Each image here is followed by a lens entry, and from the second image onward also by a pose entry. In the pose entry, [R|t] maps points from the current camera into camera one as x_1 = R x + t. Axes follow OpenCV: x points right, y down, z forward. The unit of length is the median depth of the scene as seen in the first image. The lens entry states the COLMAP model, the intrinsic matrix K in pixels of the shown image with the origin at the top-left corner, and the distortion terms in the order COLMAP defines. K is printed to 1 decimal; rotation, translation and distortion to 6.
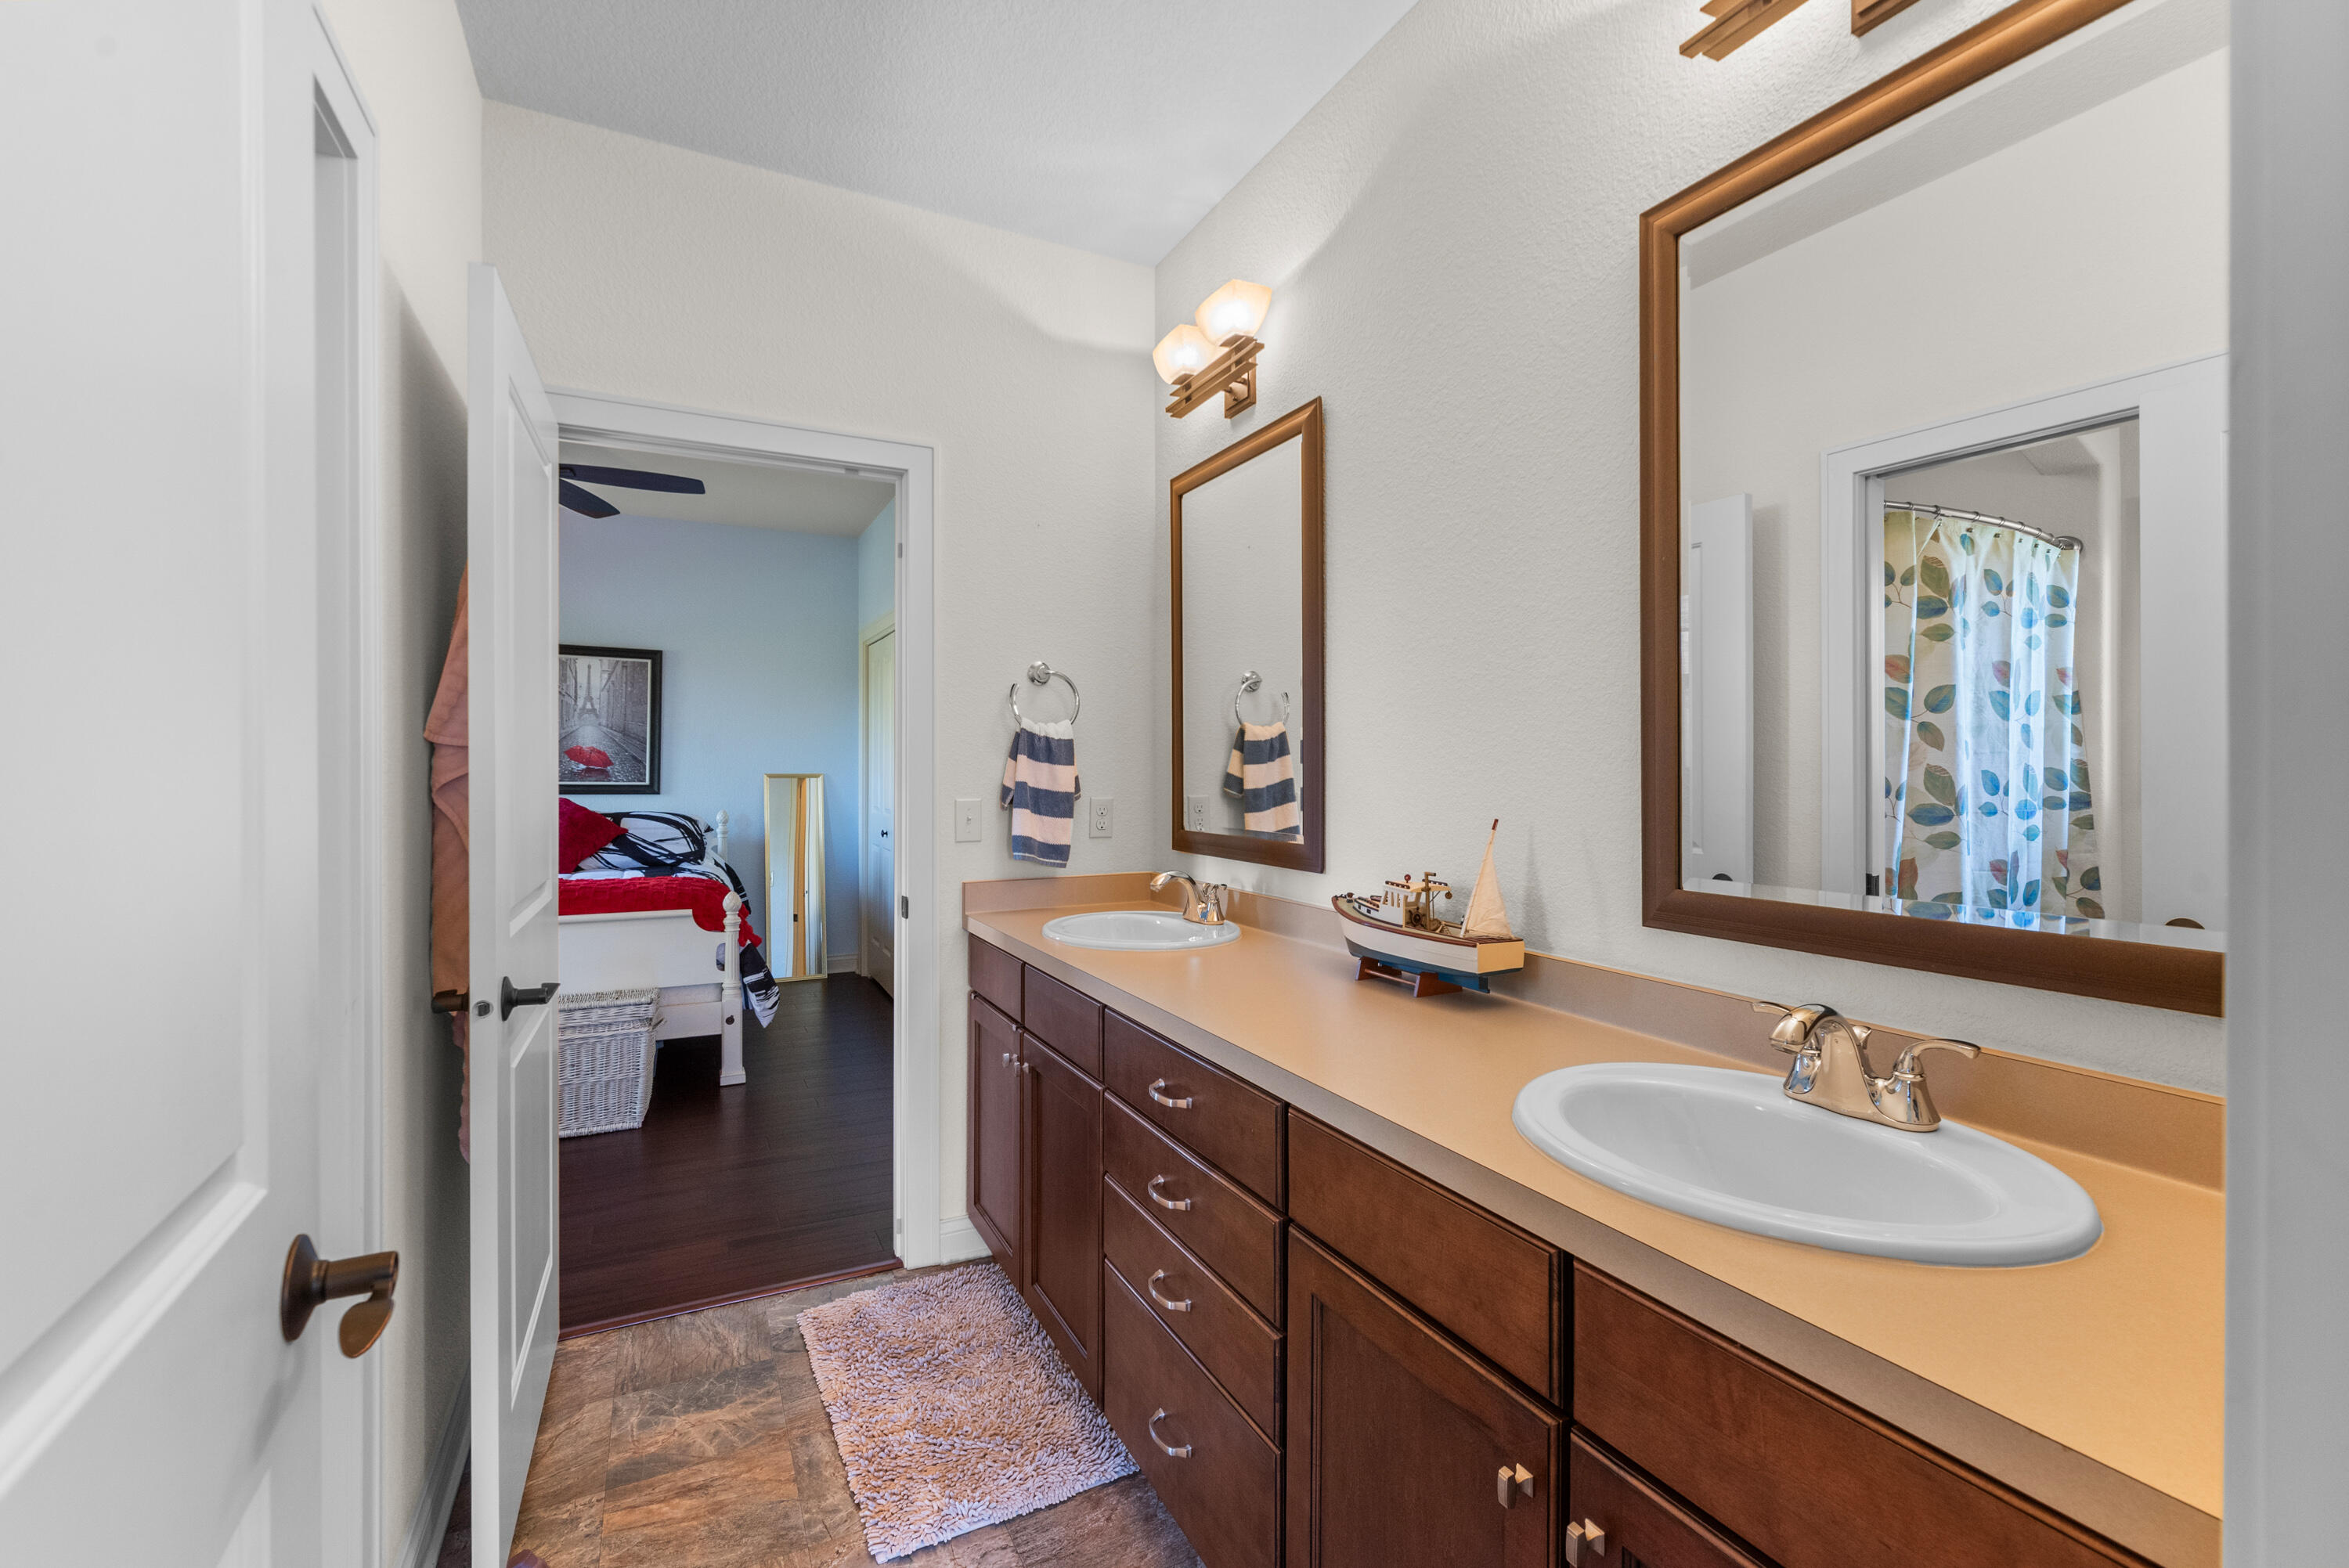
lens RADIAL K [[1016.0, 0, 1182.5], [0, 1016.0, 775.4], [0, 0, 1]] dist [0.000368, 0.000694]
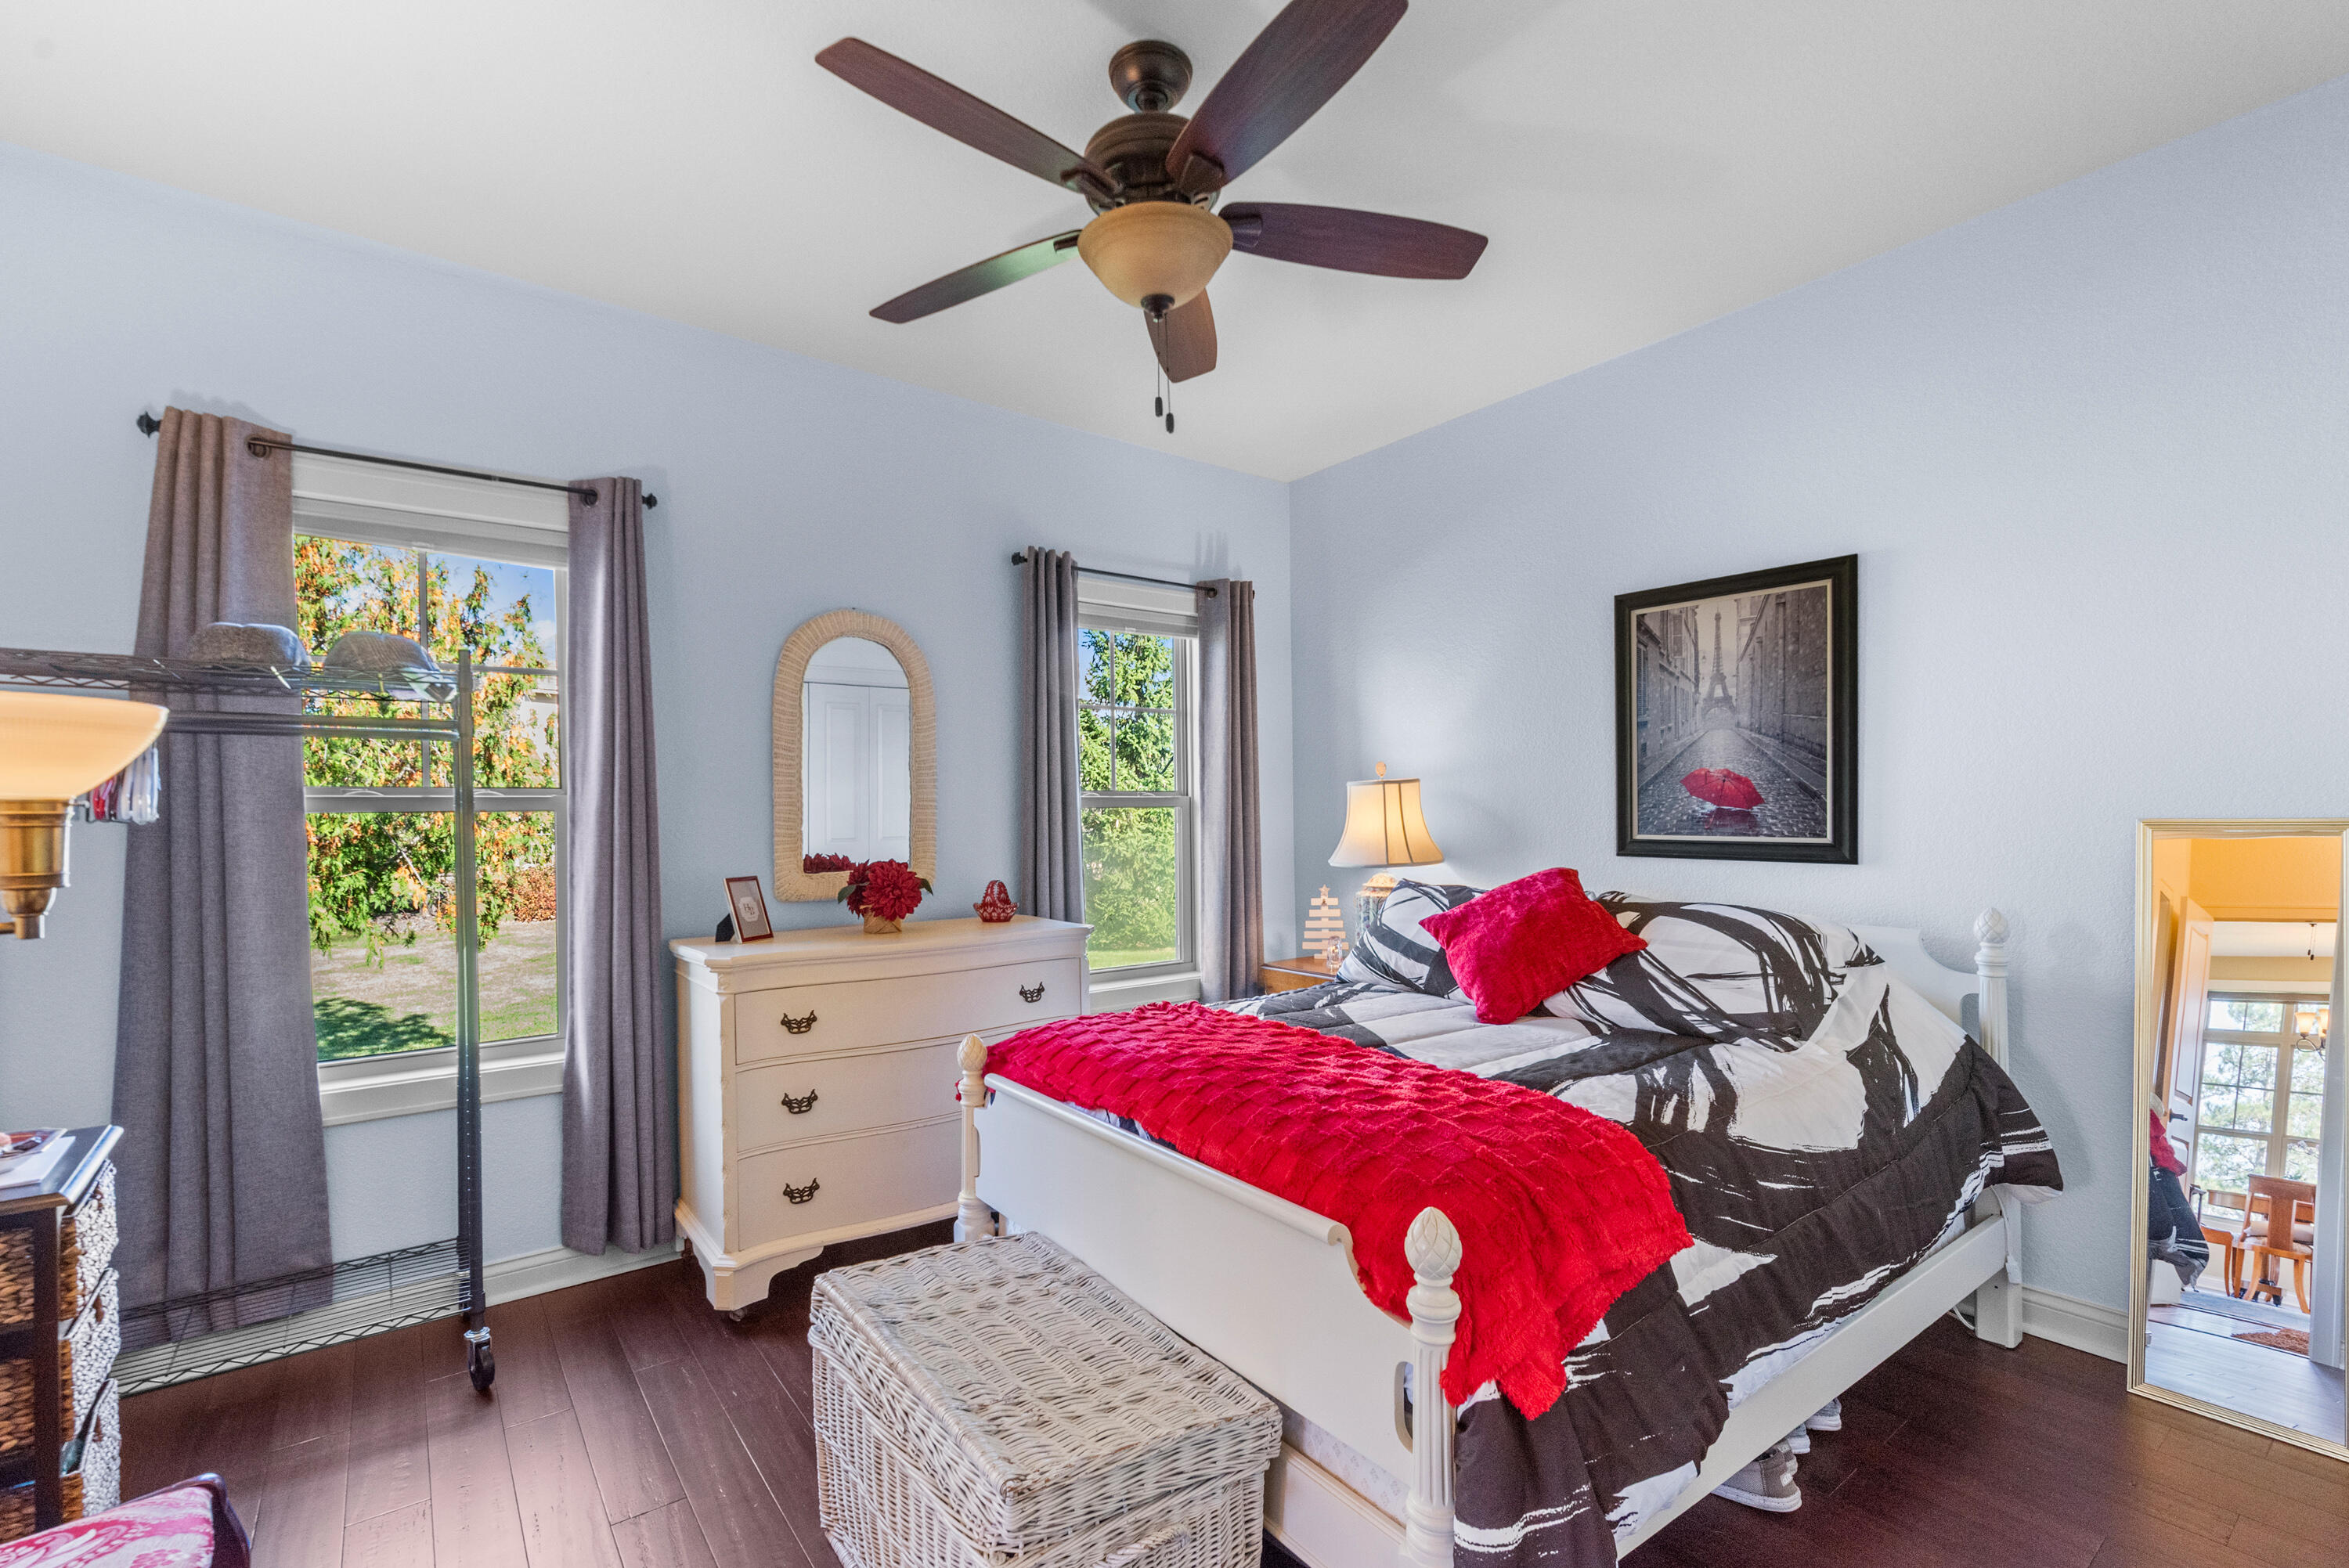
lens RADIAL K [[1016.0, 0, 1179.8], [0, 1016.0, 806.1], [0, 0, 1]] dist [0.000368, 0.000694]
pose [[0.159035, -0.019088, -0.987088, -0.110004], [0.007253, 0.999809, -0.018165, -0.001589], [0.987246, -0.004271, 0.159143, 0.644680]]
